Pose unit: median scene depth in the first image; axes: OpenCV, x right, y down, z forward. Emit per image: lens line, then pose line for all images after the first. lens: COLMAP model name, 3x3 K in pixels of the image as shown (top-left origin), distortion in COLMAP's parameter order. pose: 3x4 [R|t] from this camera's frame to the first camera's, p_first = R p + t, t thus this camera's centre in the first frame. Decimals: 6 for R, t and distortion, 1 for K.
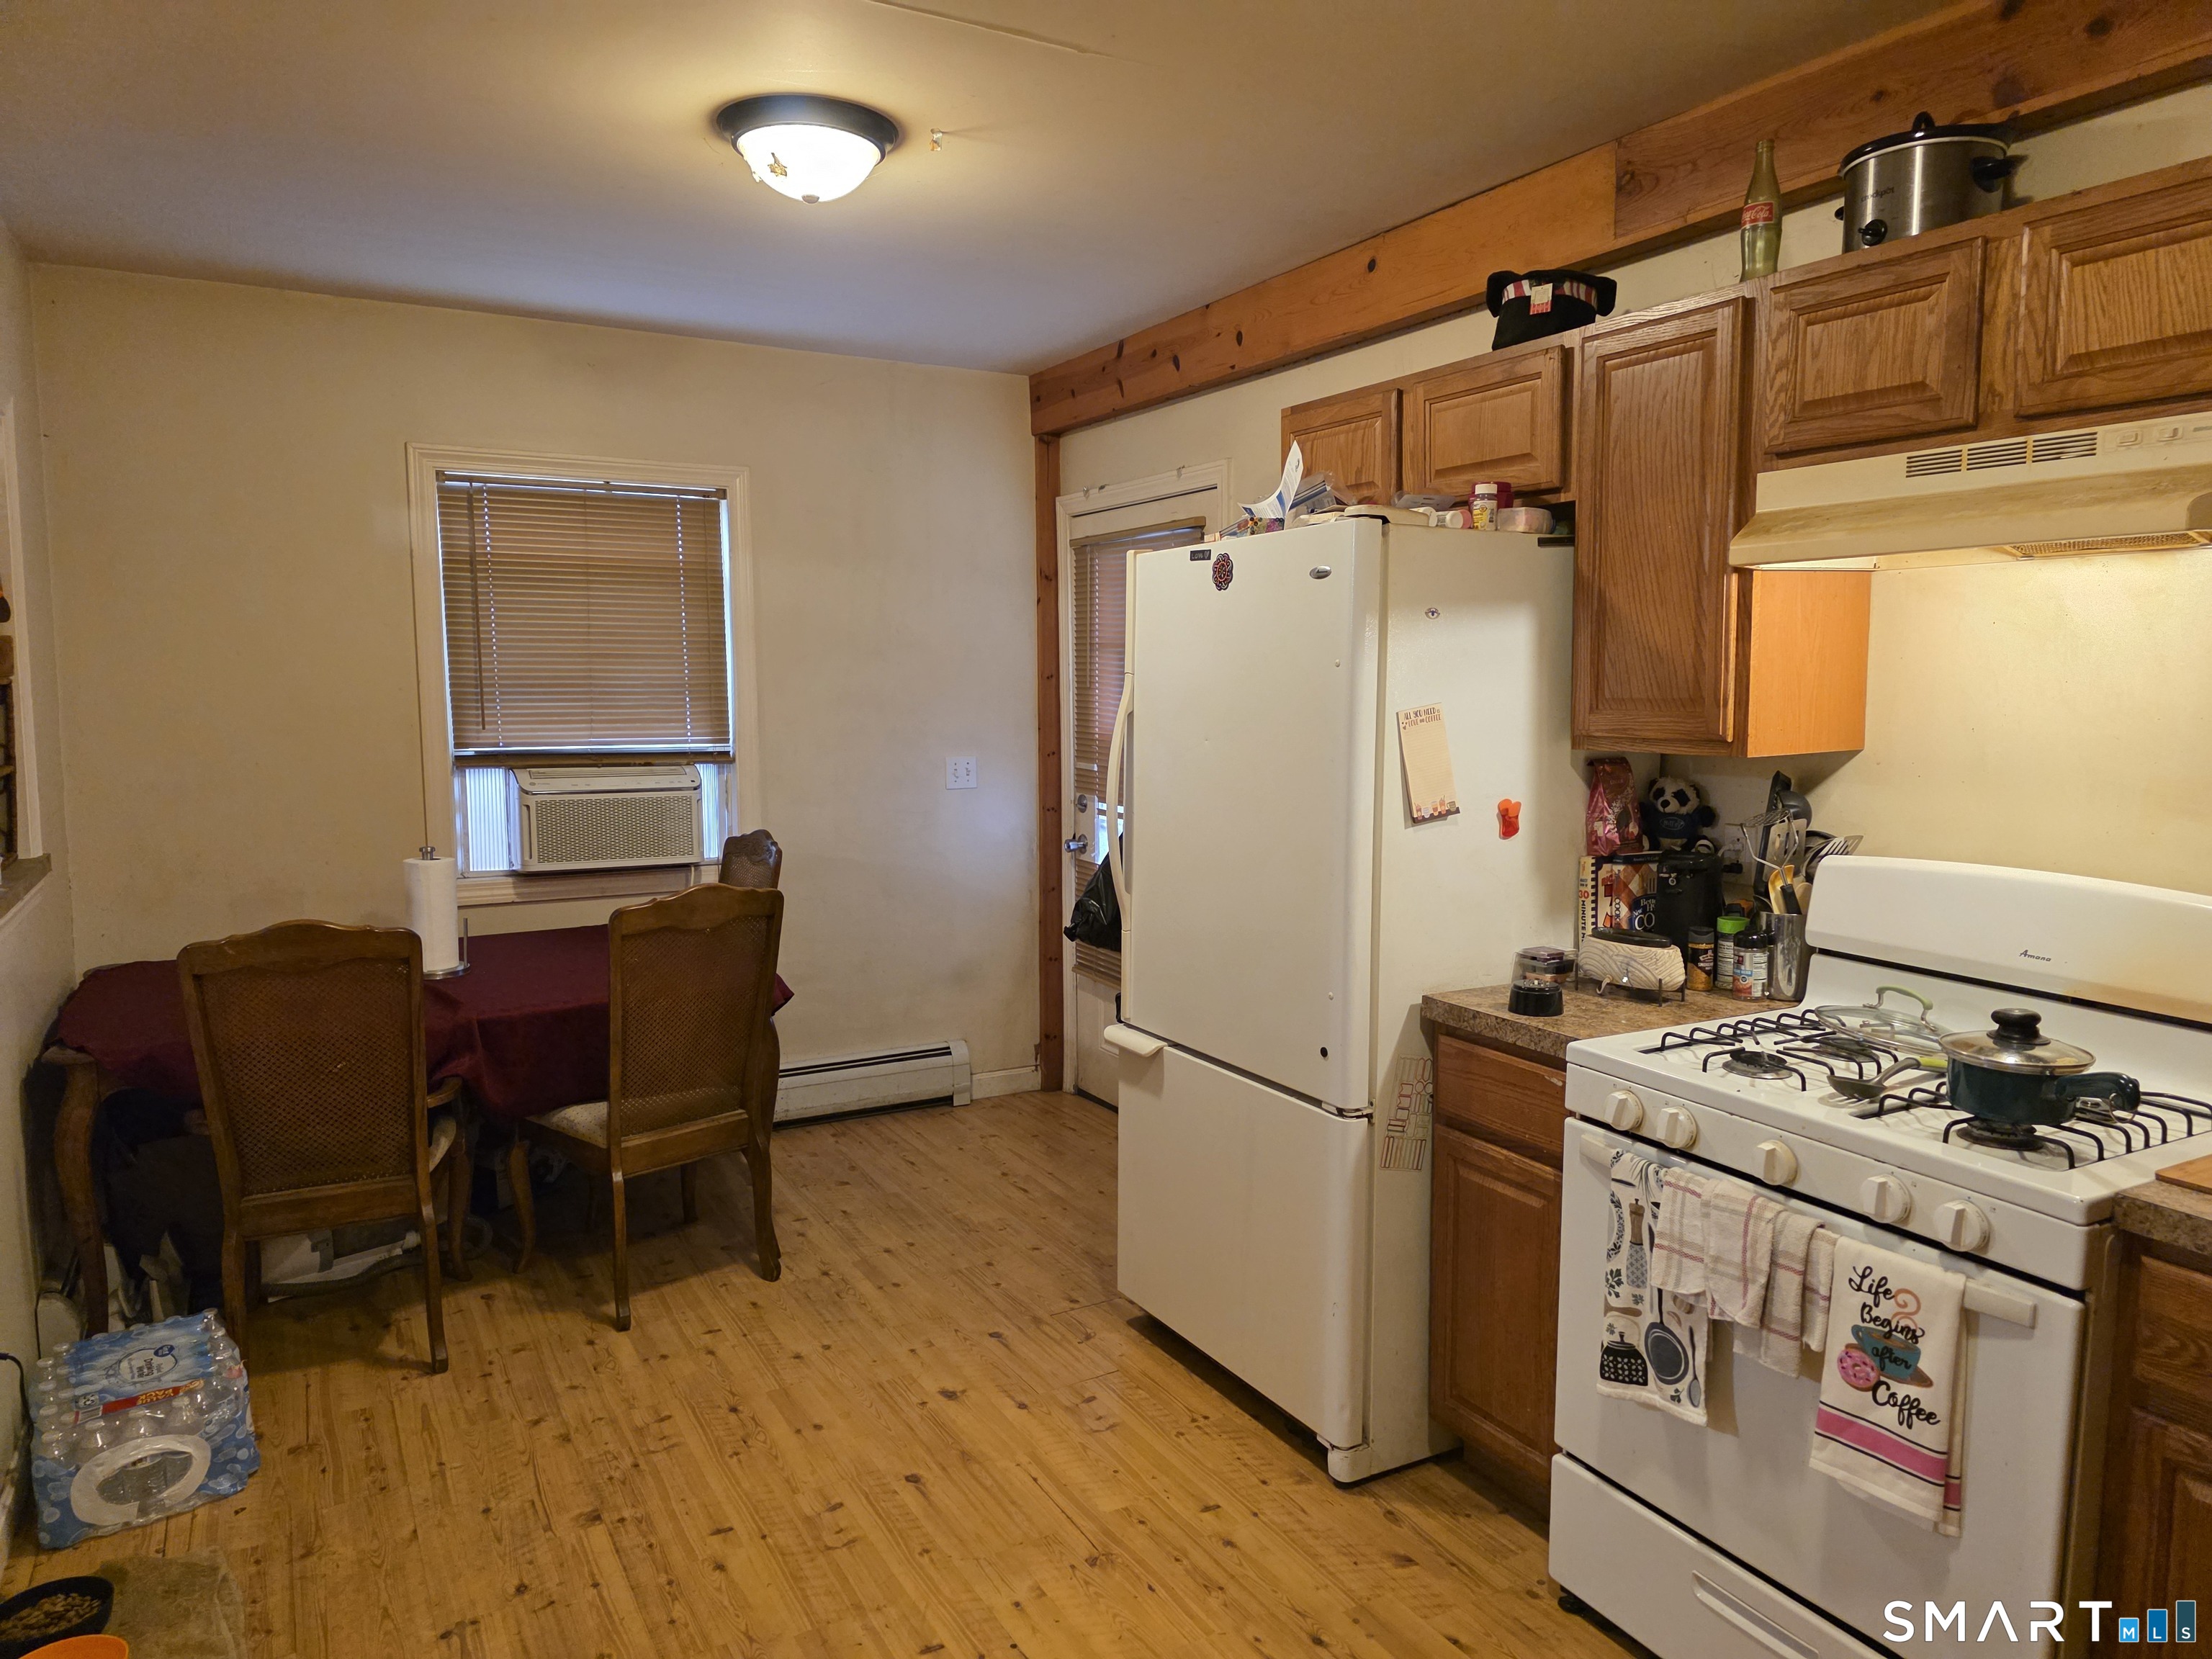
lens RADIAL K [[1478.0, 0, 1105.3], [0, 1478.0, 827.3], [0, 0, 1]] dist [0.061612, -0.052594]
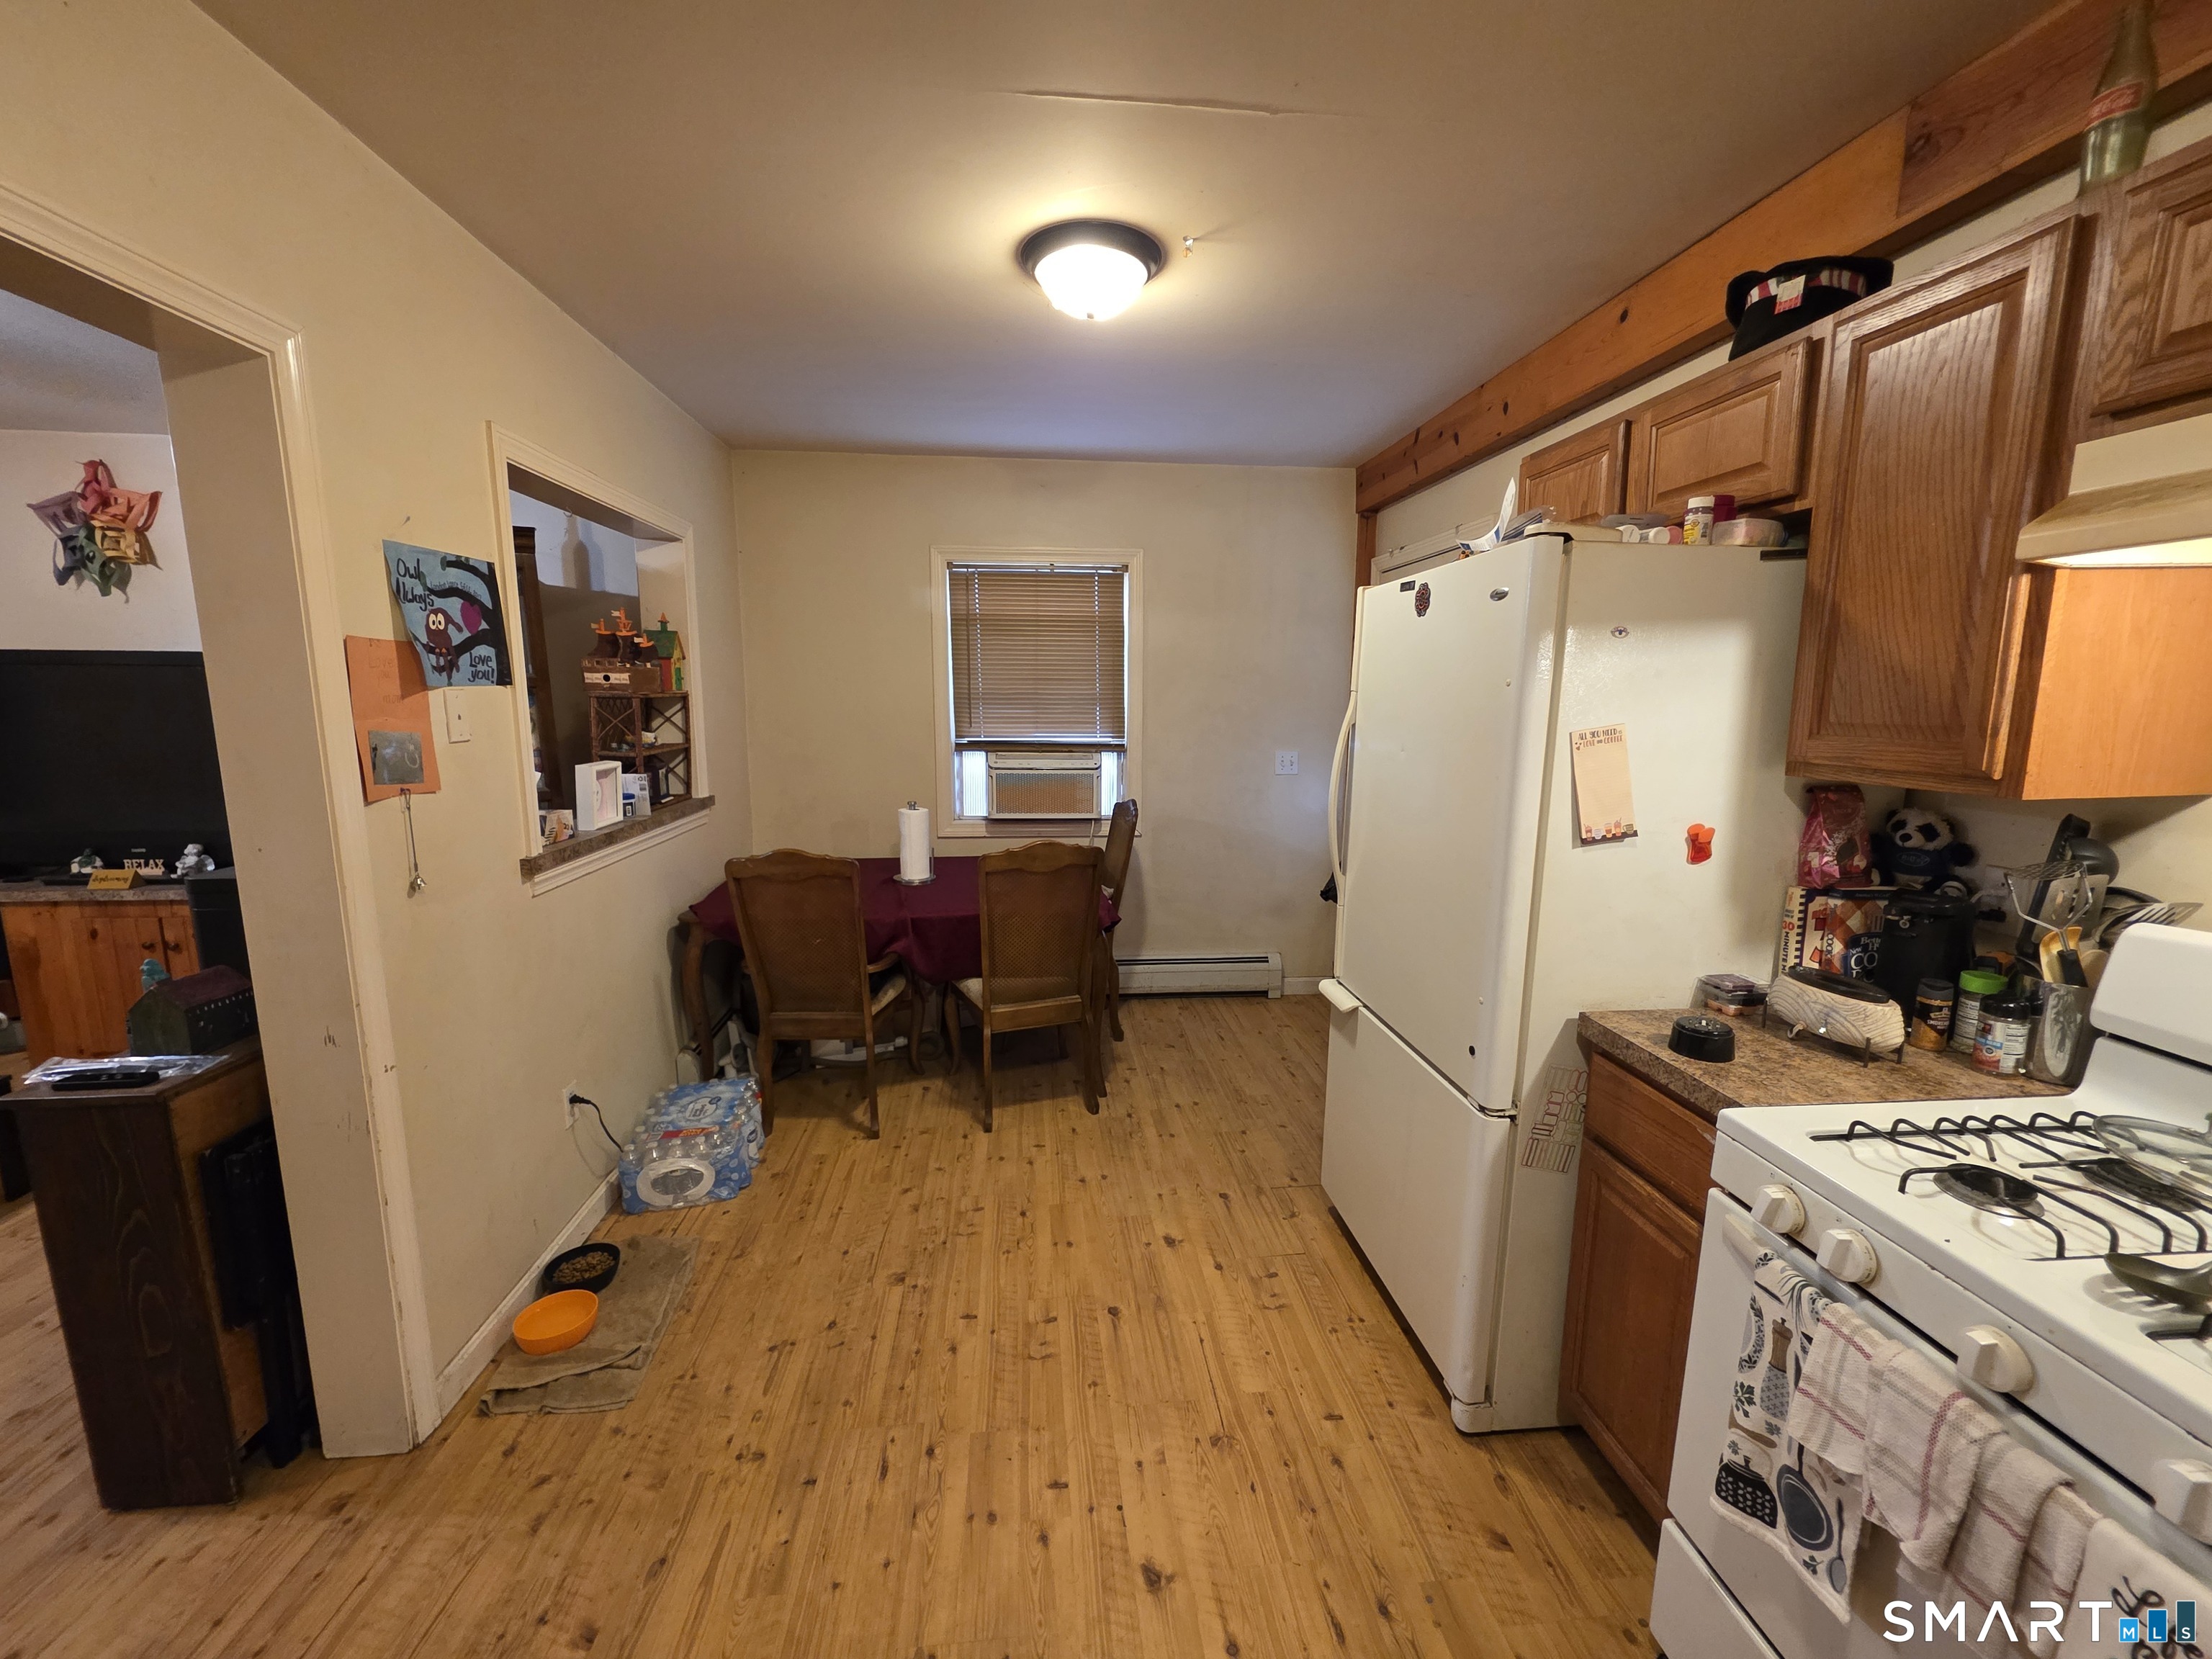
lens RADIAL K [[883.1, 0, 1099.2], [0, 883.1, 833.7], [0, 0, 1]] dist [-0.002858, 0.001440]
pose [[0.914728, 0.068766, -0.398176, 0.145163], [-0.046243, 0.996754, 0.065908, -0.033343], [0.401416, -0.041875, 0.914938, 0.317996]]
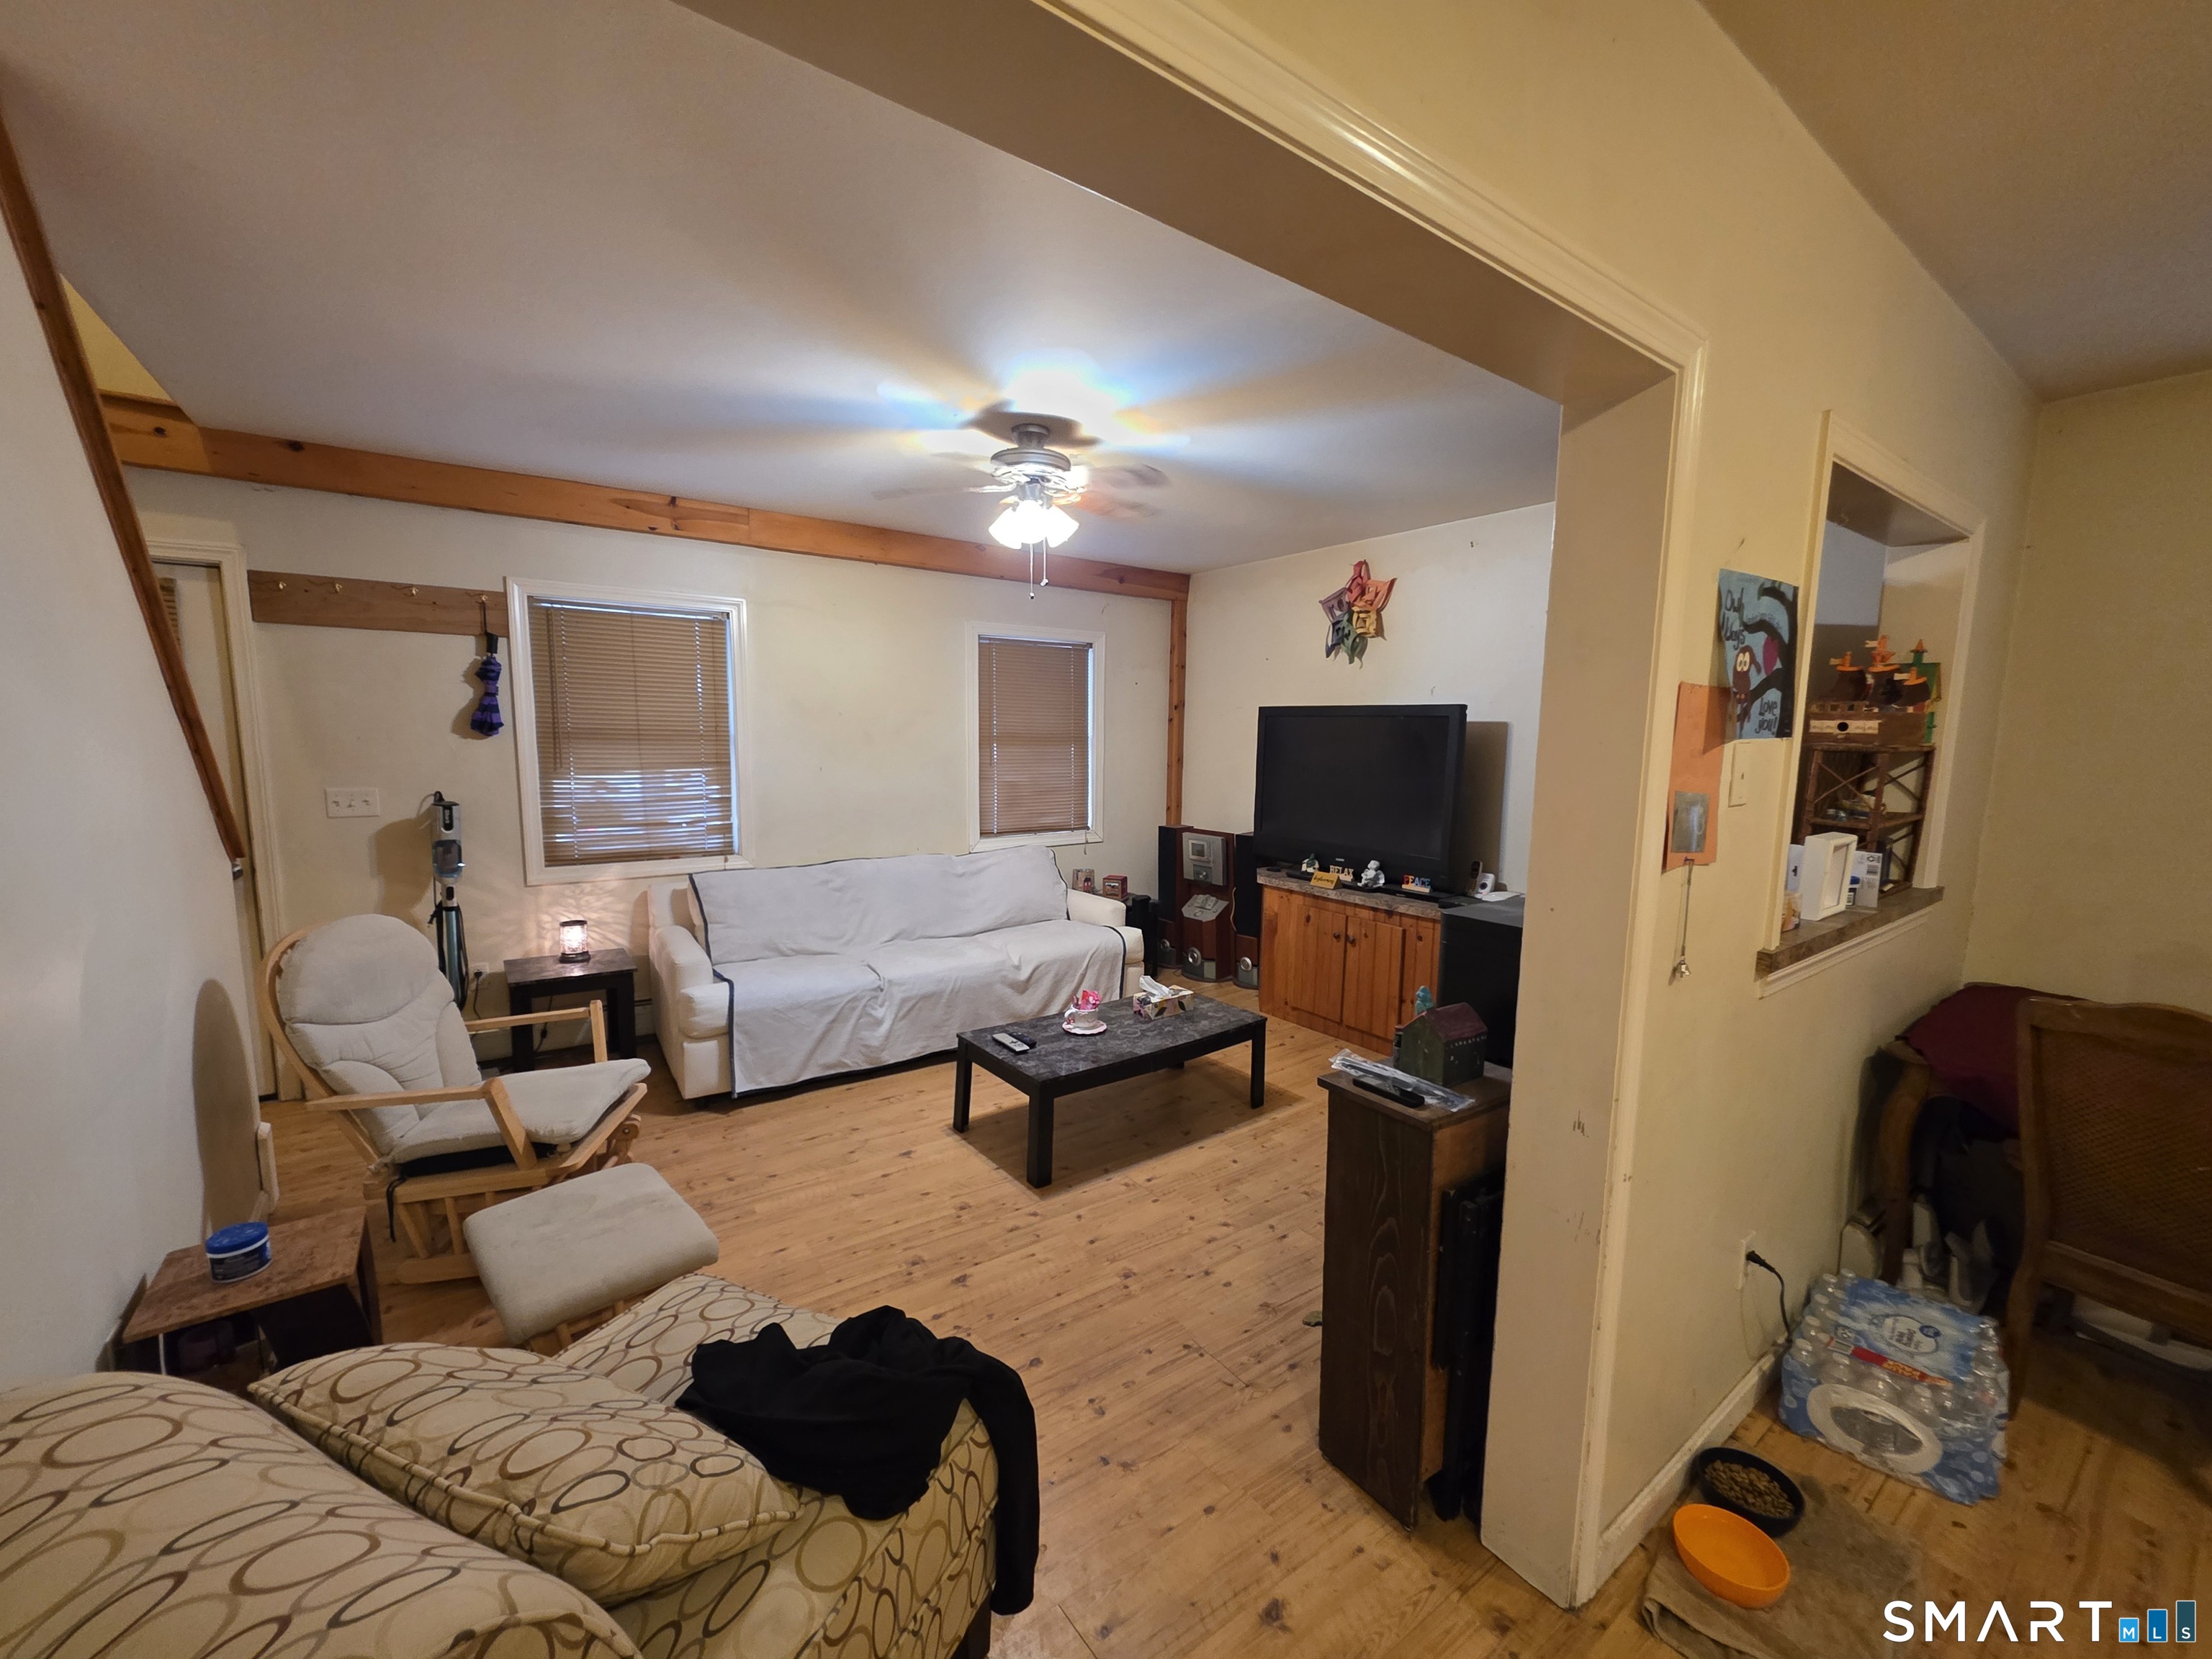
lens RADIAL K [[883.1, 0, 1101.6], [0, 883.1, 833.4], [0, 0, 1]] dist [-0.002858, 0.001440]
pose [[0.117939, 0.119222, -0.985838, -0.086759], [-0.112763, 0.987953, 0.105988, -0.032611], [0.986598, 0.098666, 0.129962, 0.271737]]
